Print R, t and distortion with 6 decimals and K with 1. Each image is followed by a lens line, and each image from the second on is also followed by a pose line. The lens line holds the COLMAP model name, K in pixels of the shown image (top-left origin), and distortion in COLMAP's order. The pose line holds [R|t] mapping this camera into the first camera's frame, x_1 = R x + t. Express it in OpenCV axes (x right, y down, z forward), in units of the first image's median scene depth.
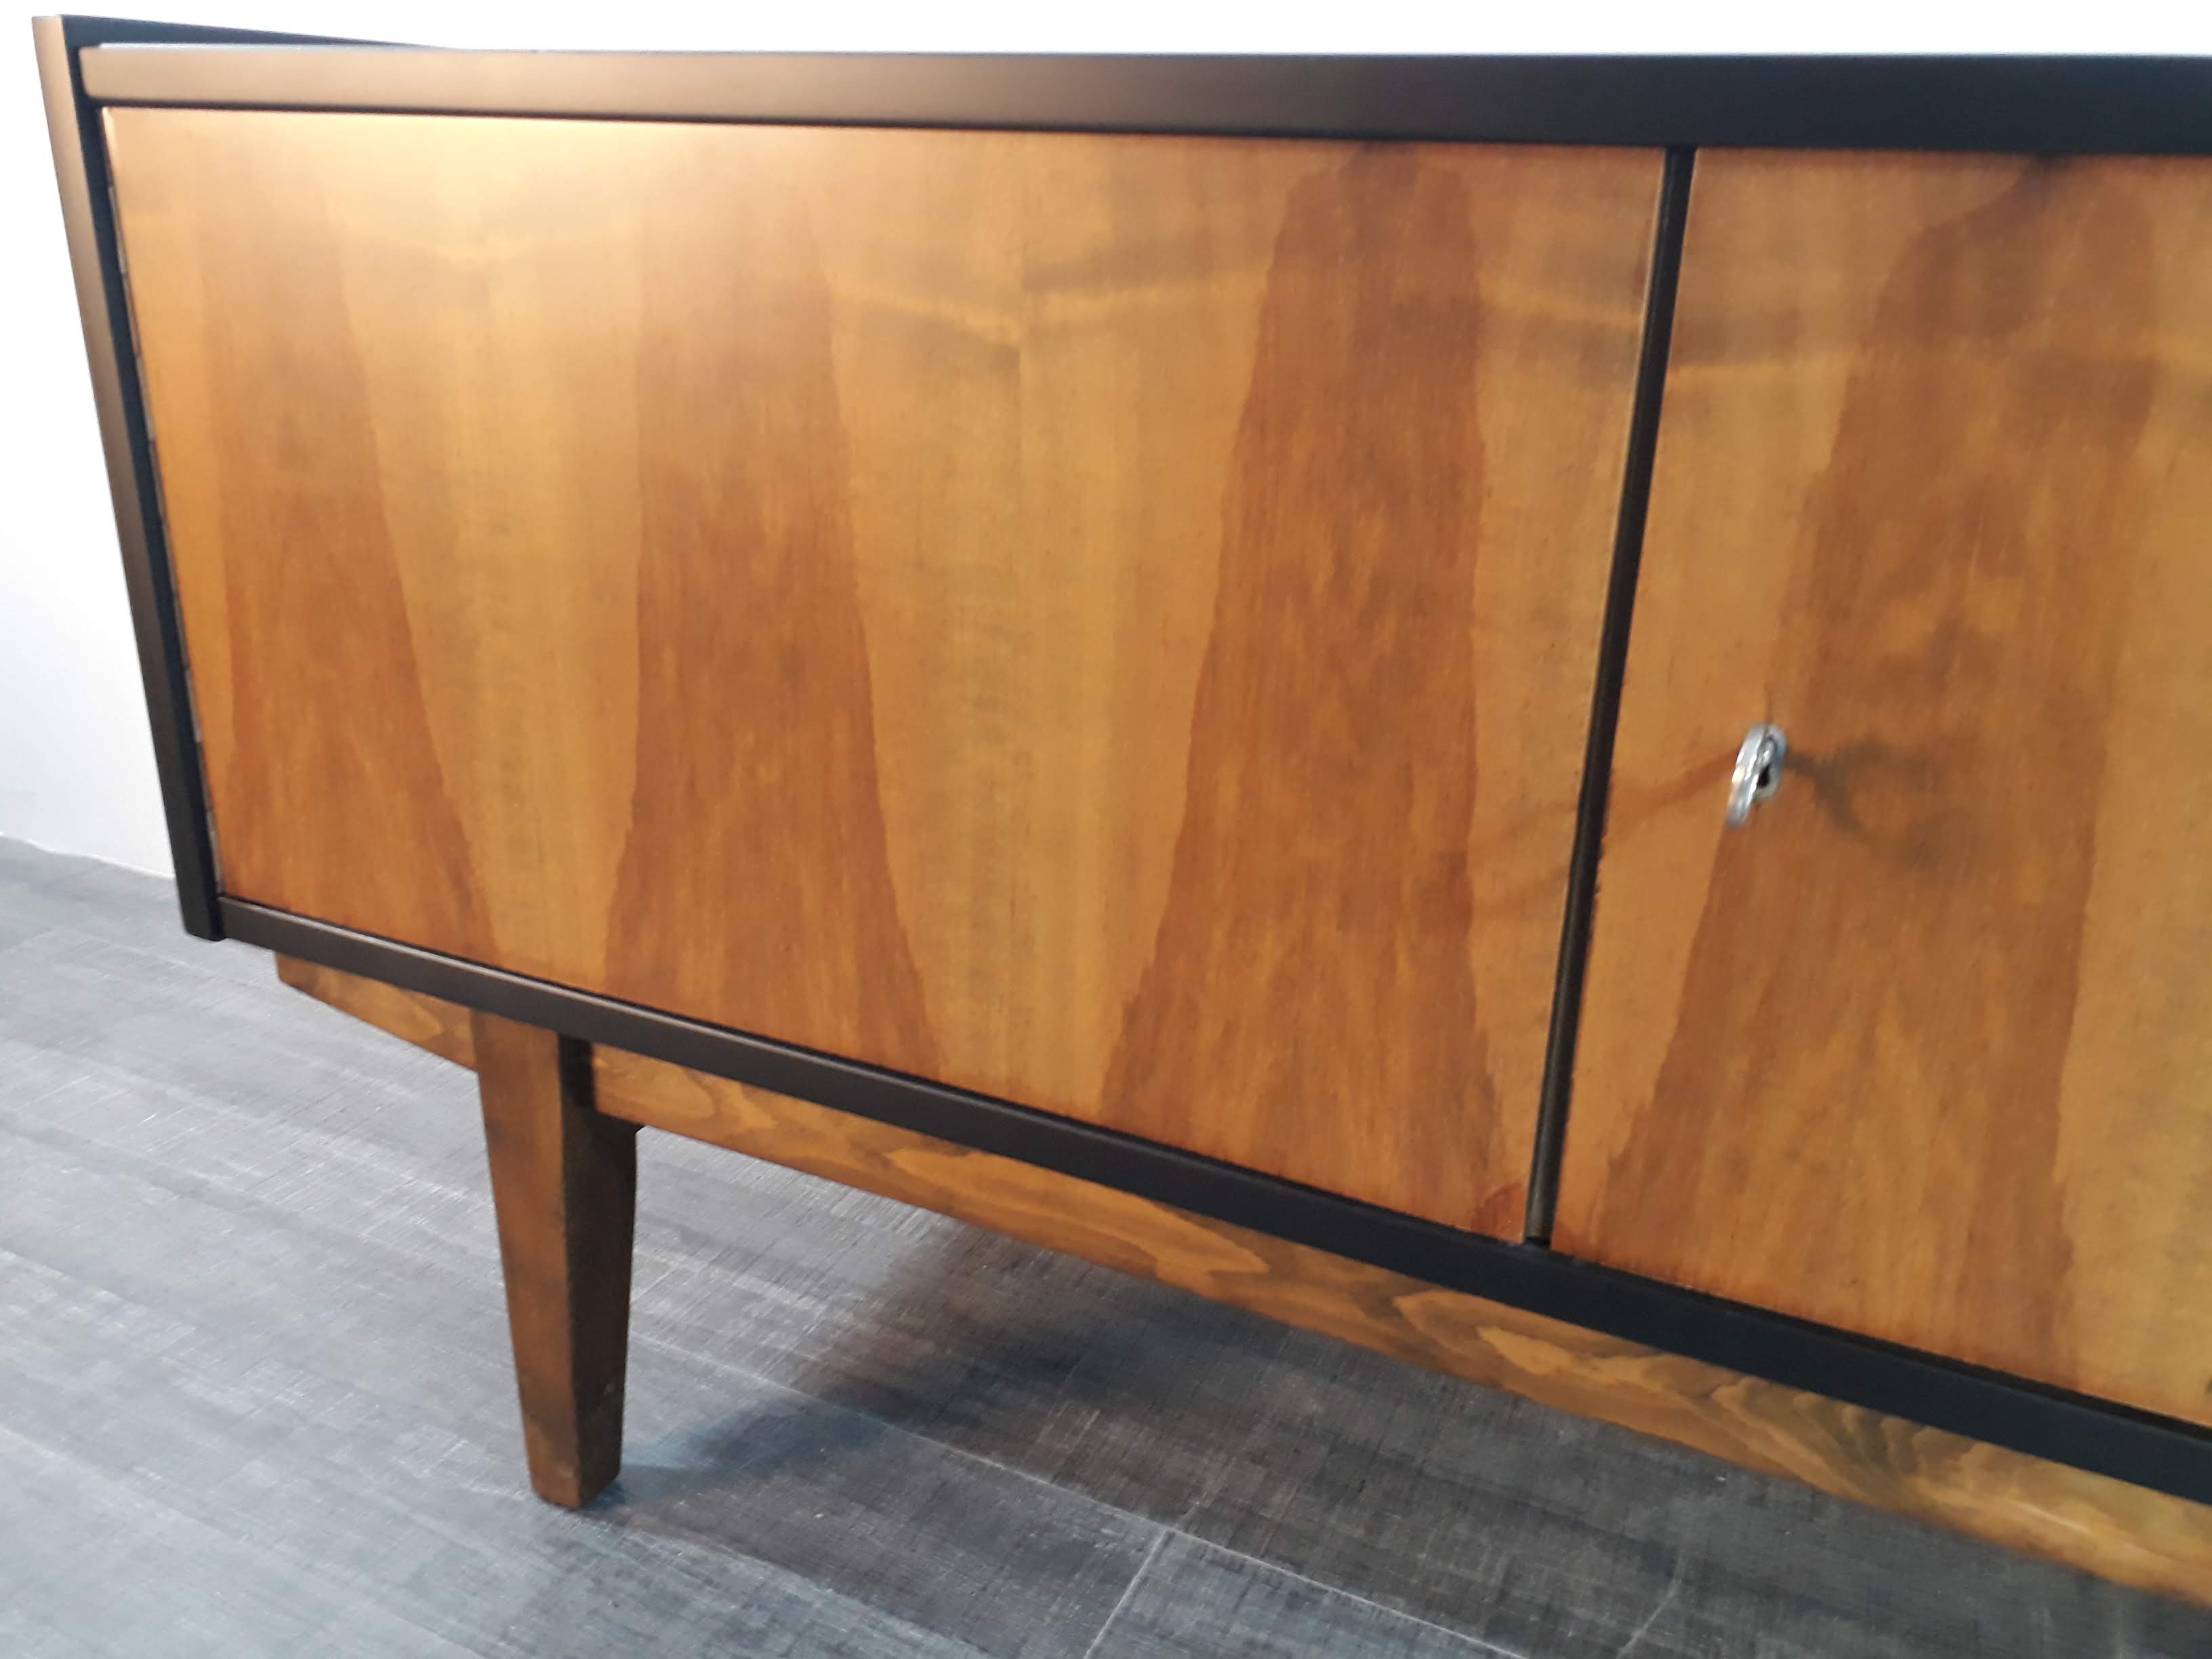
lens RADIAL K [[1757.2, 0, 1106.0], [0, 1757.2, 829.5], [0, 0, 1]] dist [0.094238, -0.145542]
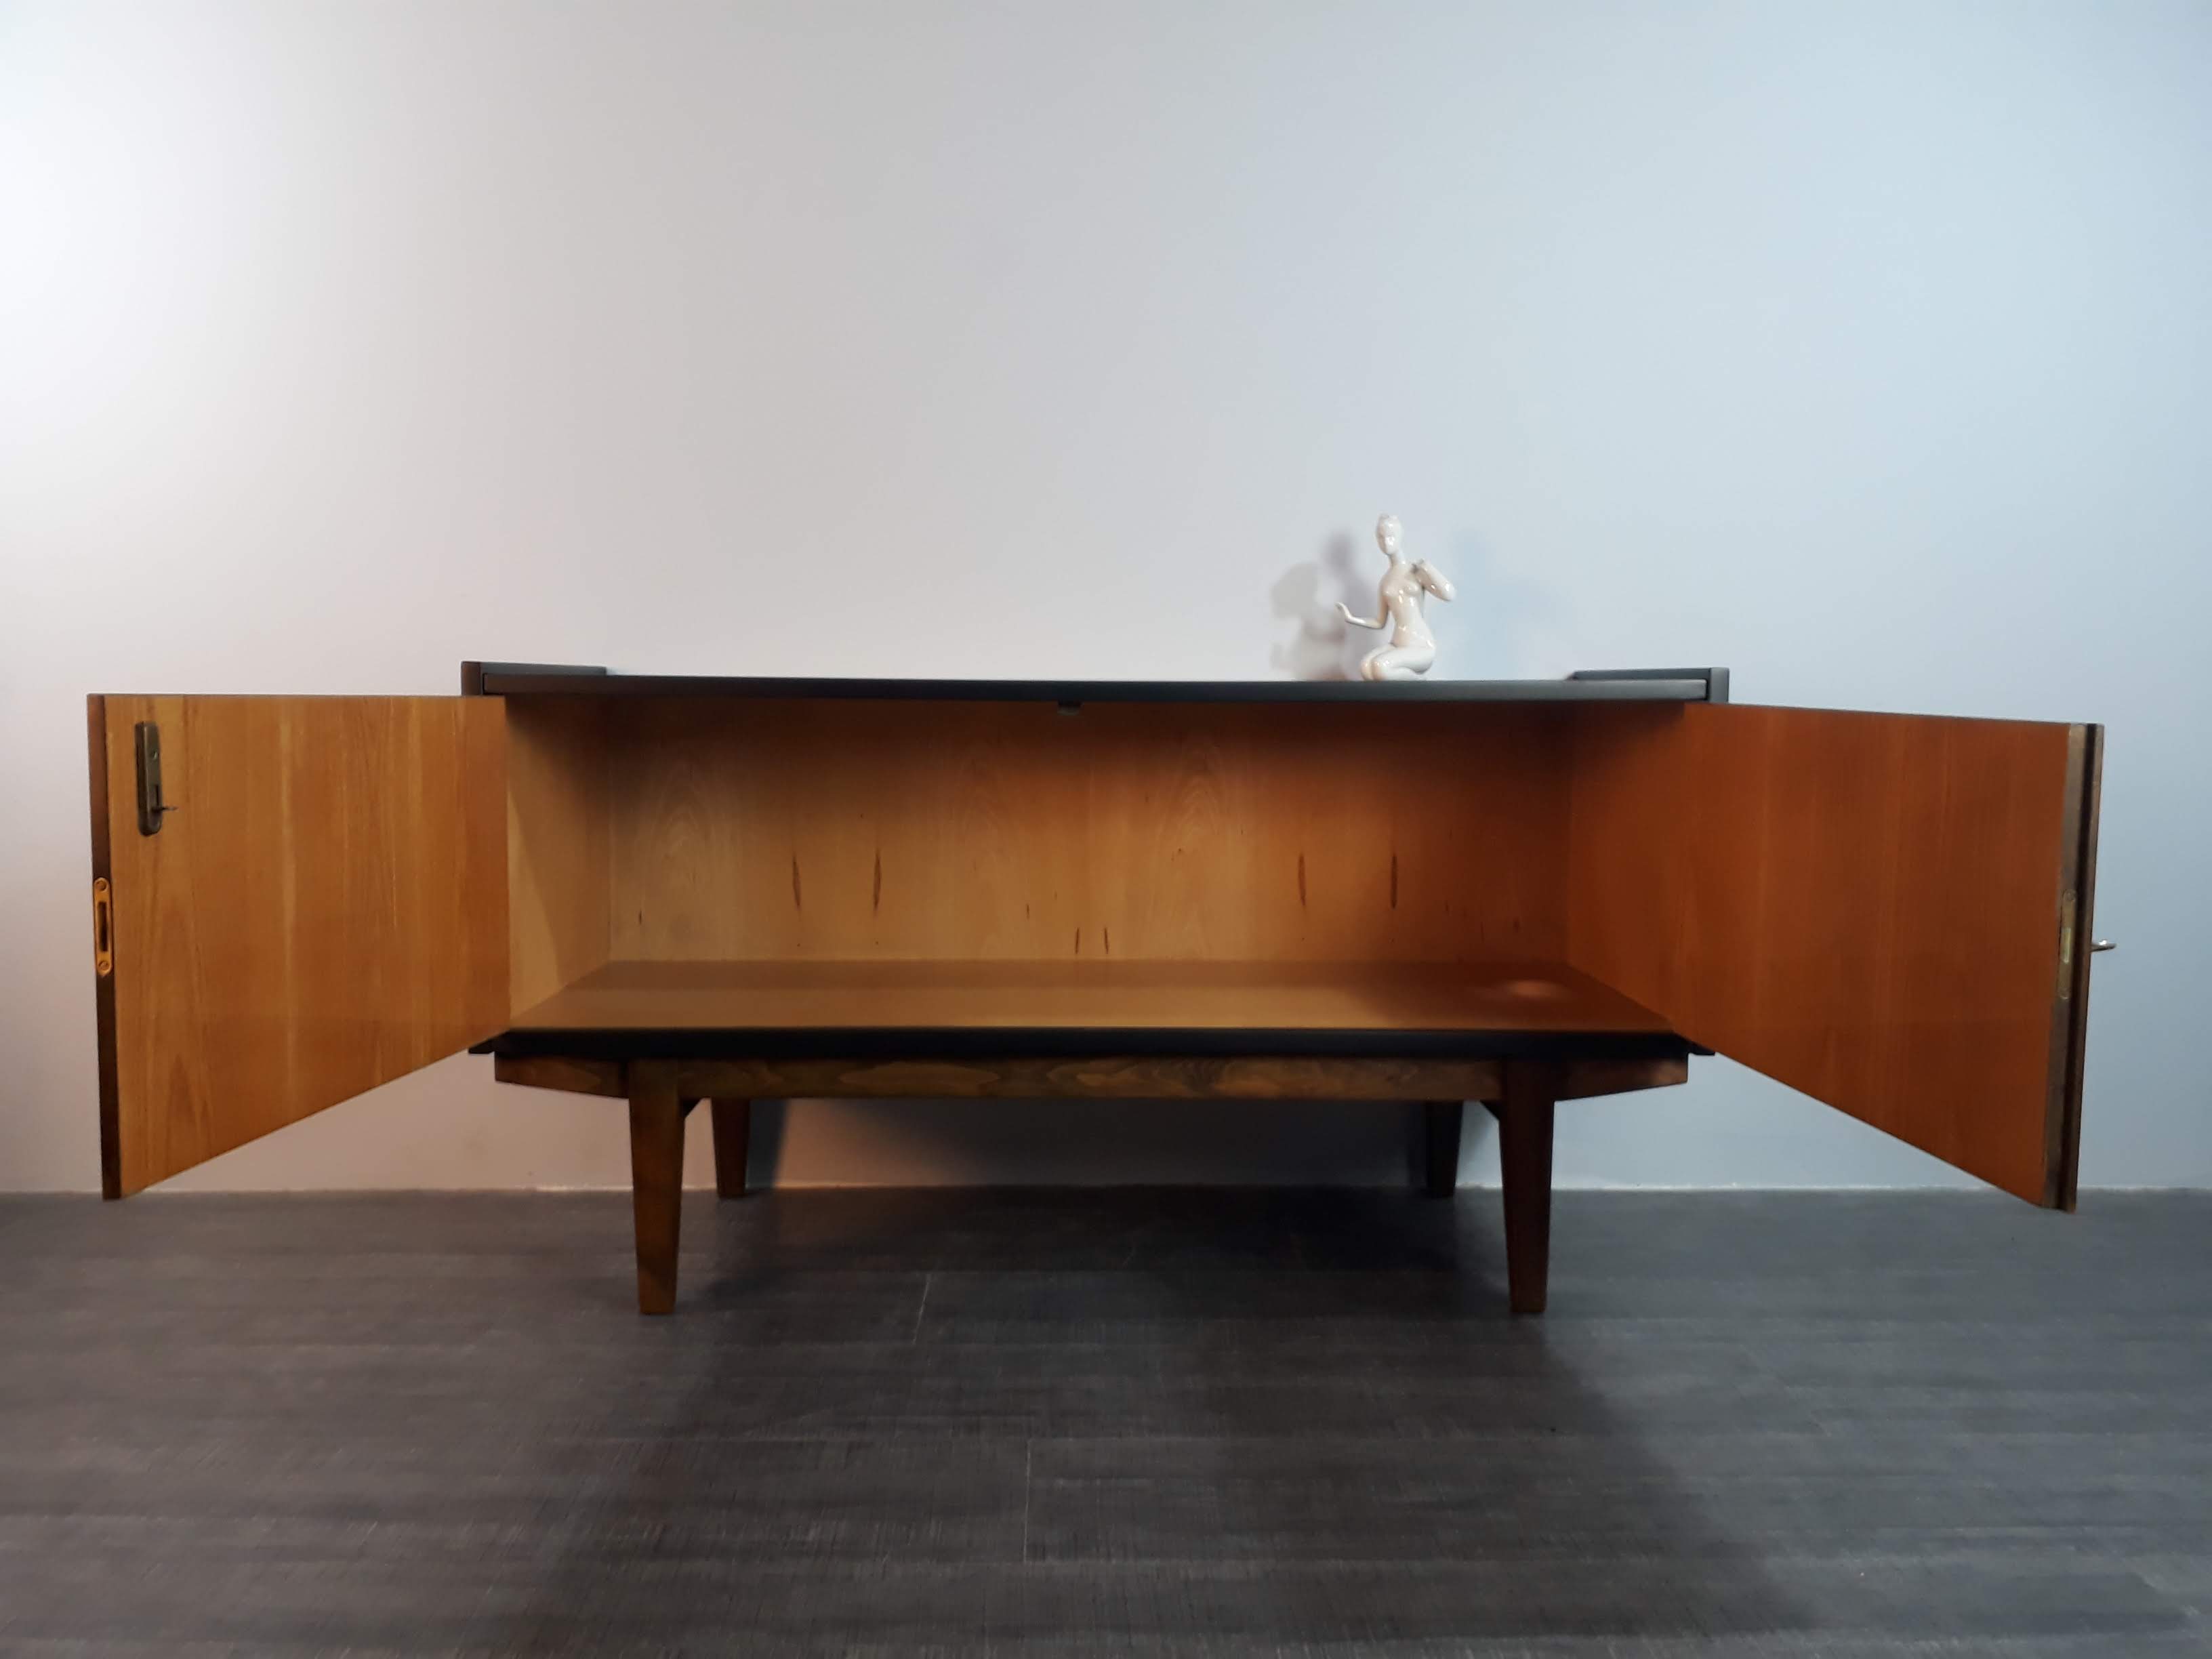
lens RADIAL K [[1757.2, 0, 1106.0], [0, 1757.2, 829.5], [0, 0, 1]] dist [0.094238, -0.145542]
pose [[0.890133, -0.057617, 0.452044, -1.074917], [0.177487, 0.957477, -0.227455, 0.580154], [-0.419717, 0.282697, 0.862508, -1.709160]]
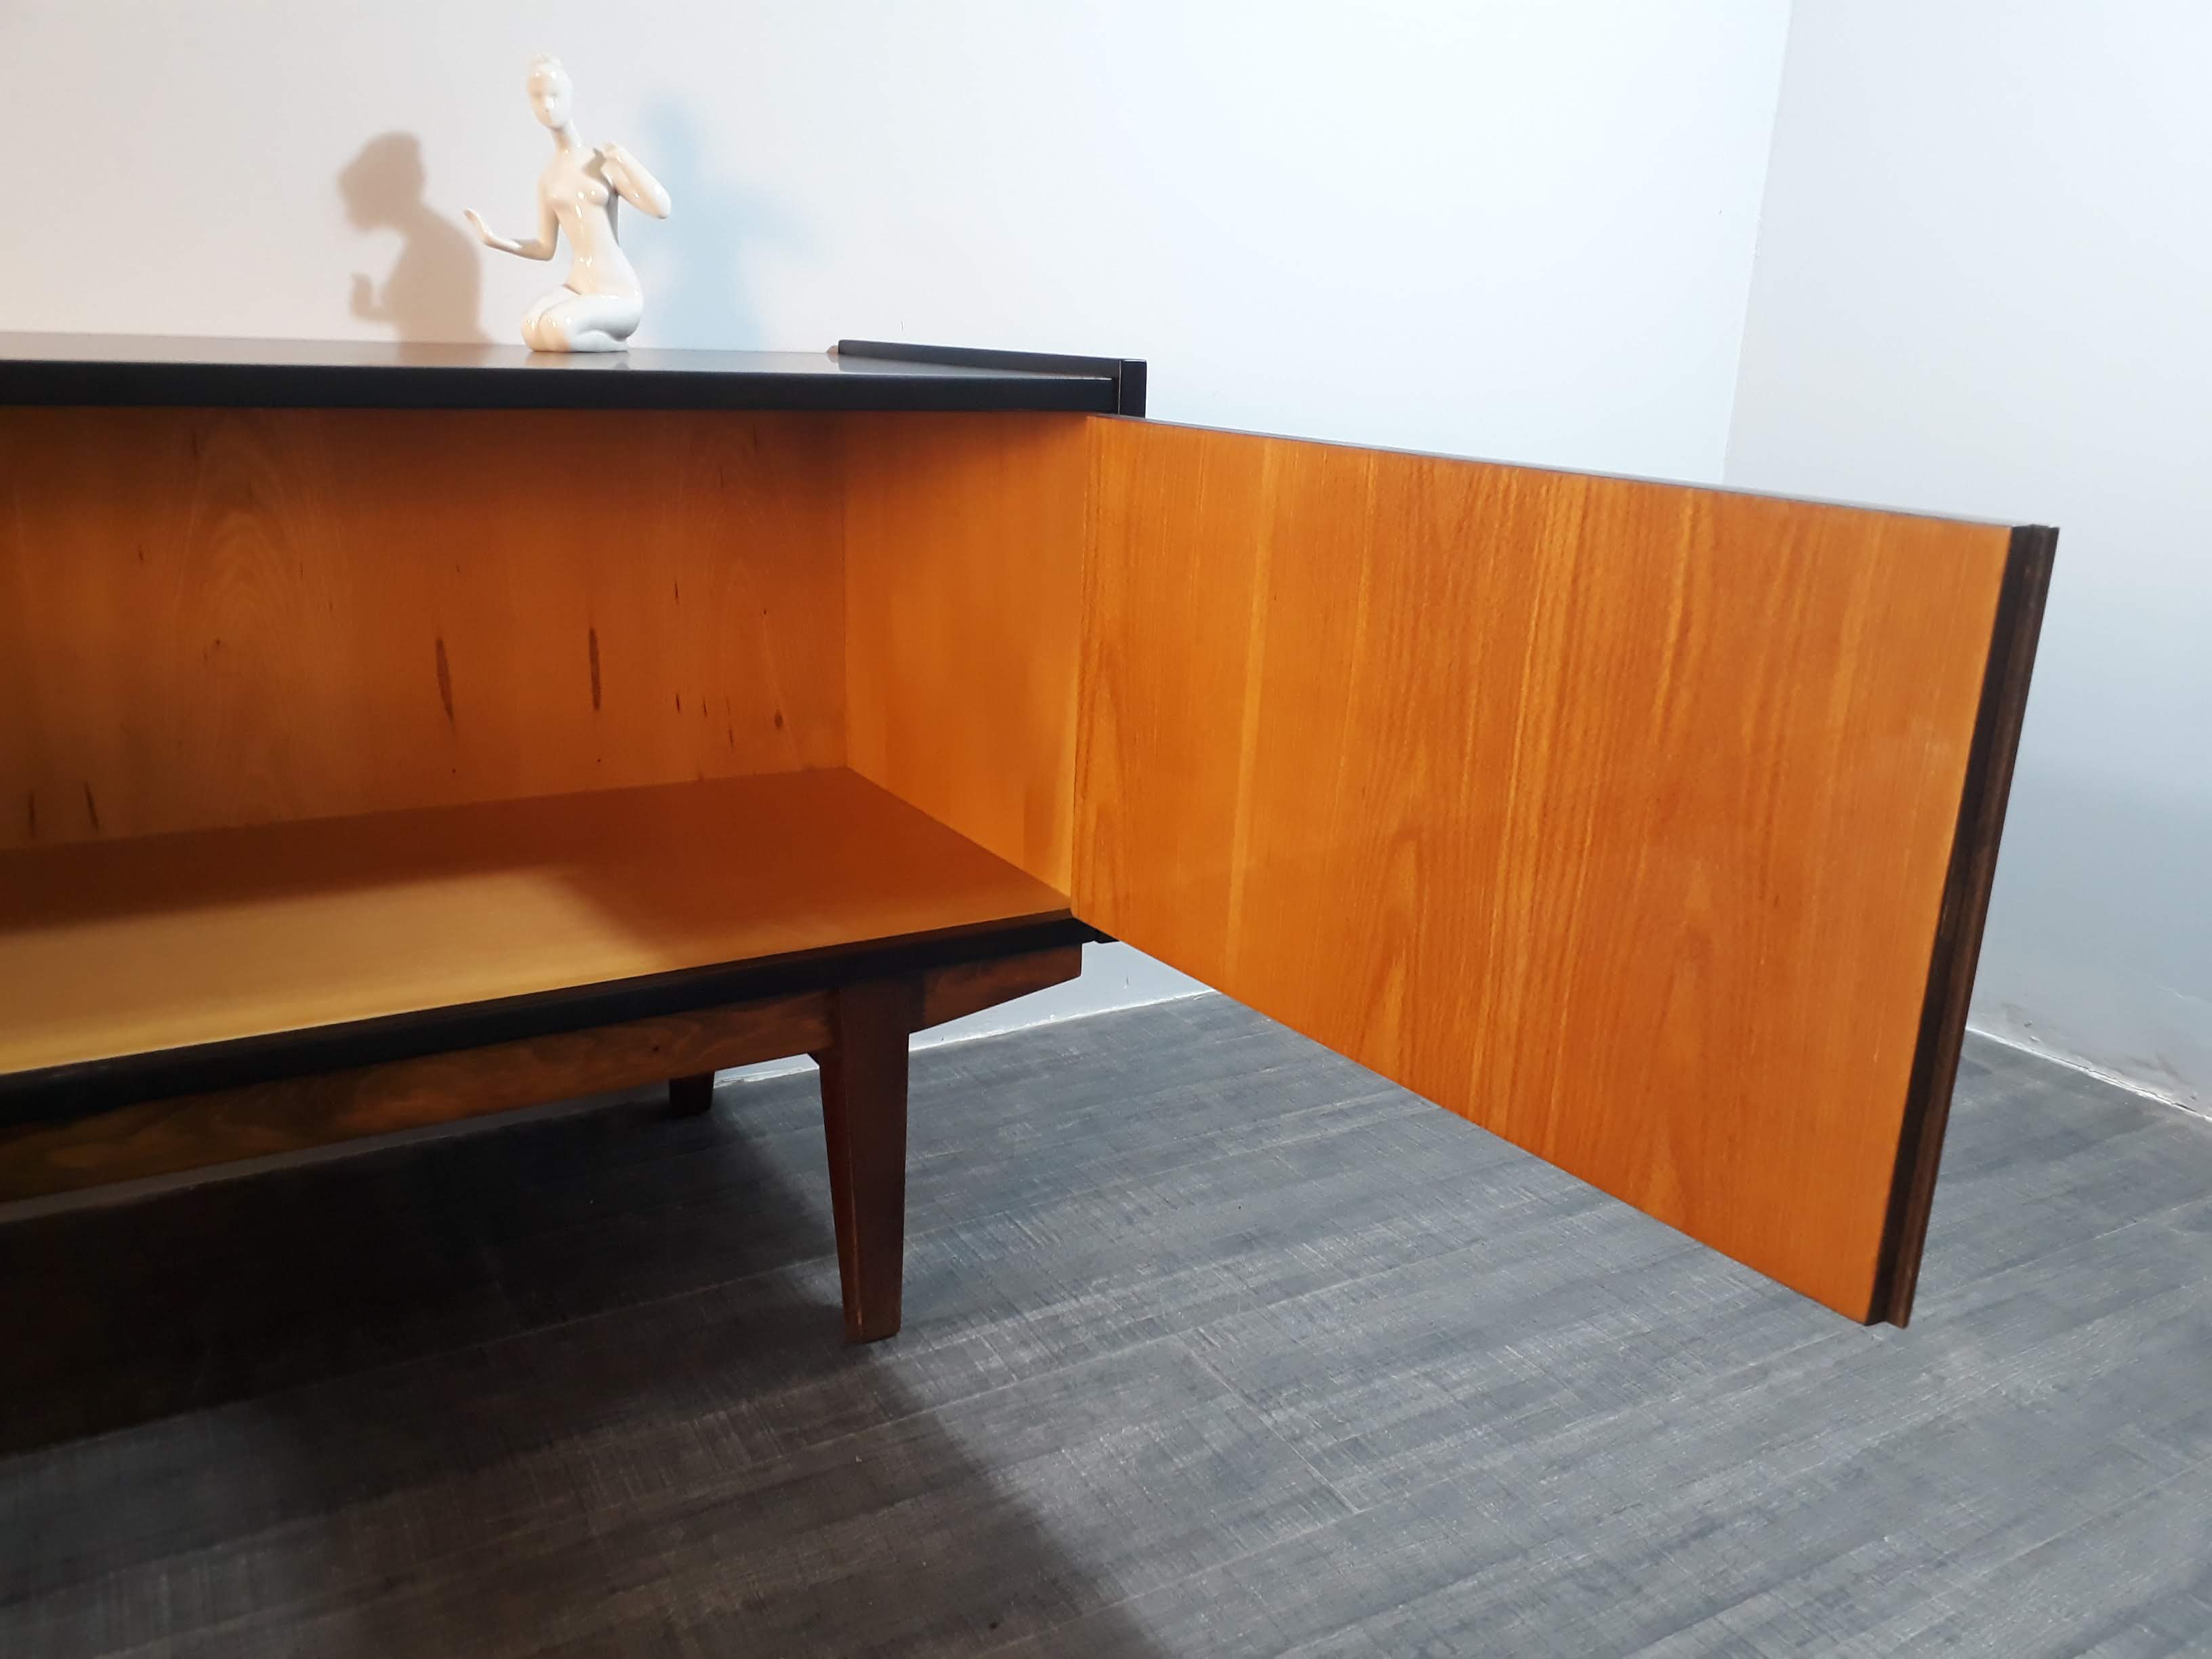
lens RADIAL K [[1757.2, 0, 1106.0], [0, 1757.2, 829.5], [0, 0, 1]] dist [0.094238, -0.145542]
pose [[0.557768, -0.234705, 0.796121, -0.444319], [0.276192, 0.957007, 0.088634, 0.136513], [-0.782696, 0.170445, 0.598612, -0.684707]]
